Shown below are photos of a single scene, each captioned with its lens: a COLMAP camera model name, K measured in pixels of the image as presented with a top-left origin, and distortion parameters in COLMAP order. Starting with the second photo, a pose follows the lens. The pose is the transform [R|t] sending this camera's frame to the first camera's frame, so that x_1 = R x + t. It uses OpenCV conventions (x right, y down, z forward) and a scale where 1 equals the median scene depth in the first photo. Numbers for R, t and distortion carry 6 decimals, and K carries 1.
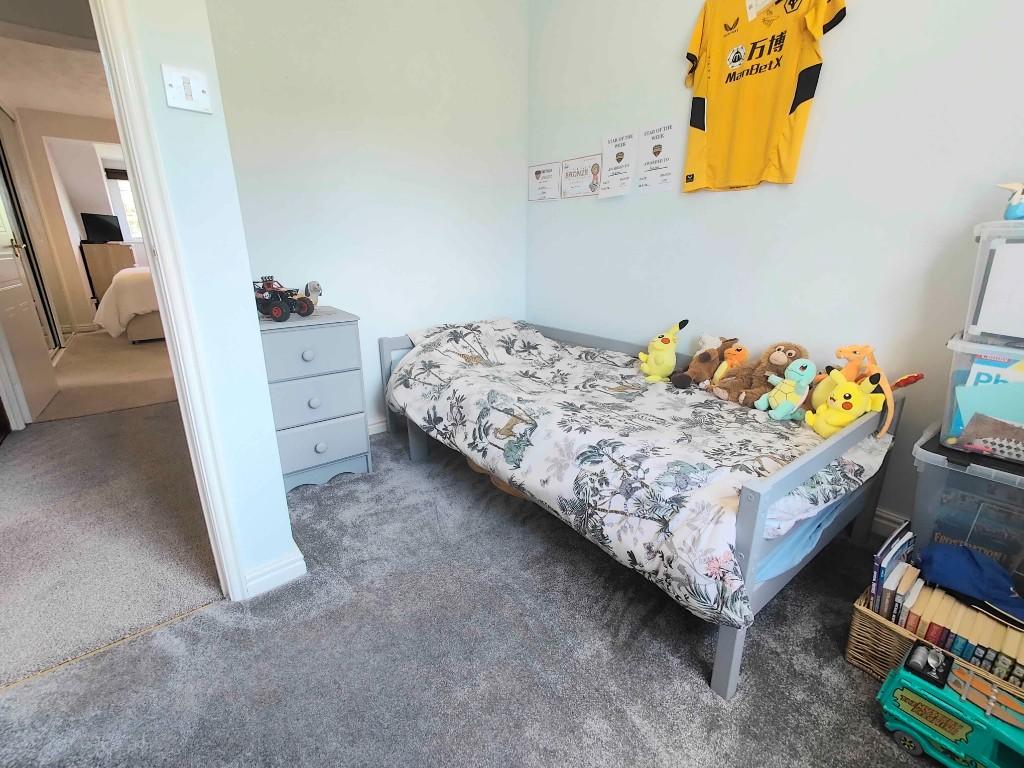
lens RADIAL K [[450.1, 0, 517.1], [0, 450.1, 378.9], [0, 0, 1]] dist [0.001927, 0.000474]
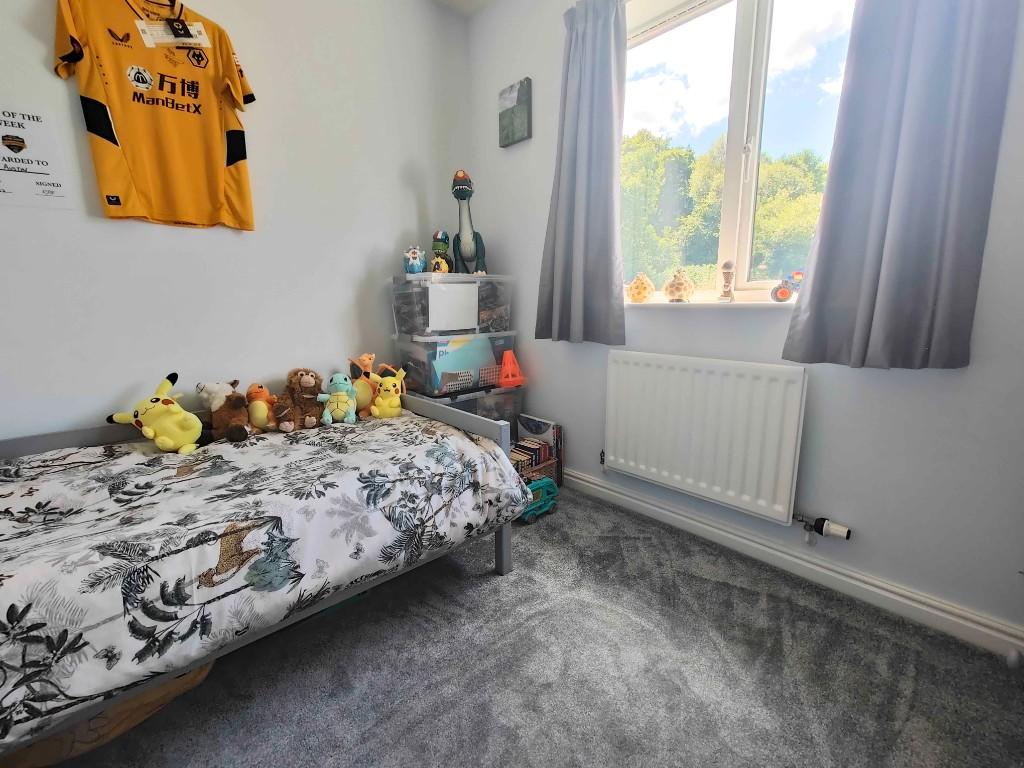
lens RADIAL K [[450.1, 0, 513.6], [0, 450.1, 378.9], [0, 0, 1]] dist [0.001927, 0.000474]
pose [[-0.073797, -0.176688, 0.981497, -0.615984], [0.295219, 0.936199, 0.190730, -0.123035], [-0.952575, 0.303832, -0.016927, 0.554582]]
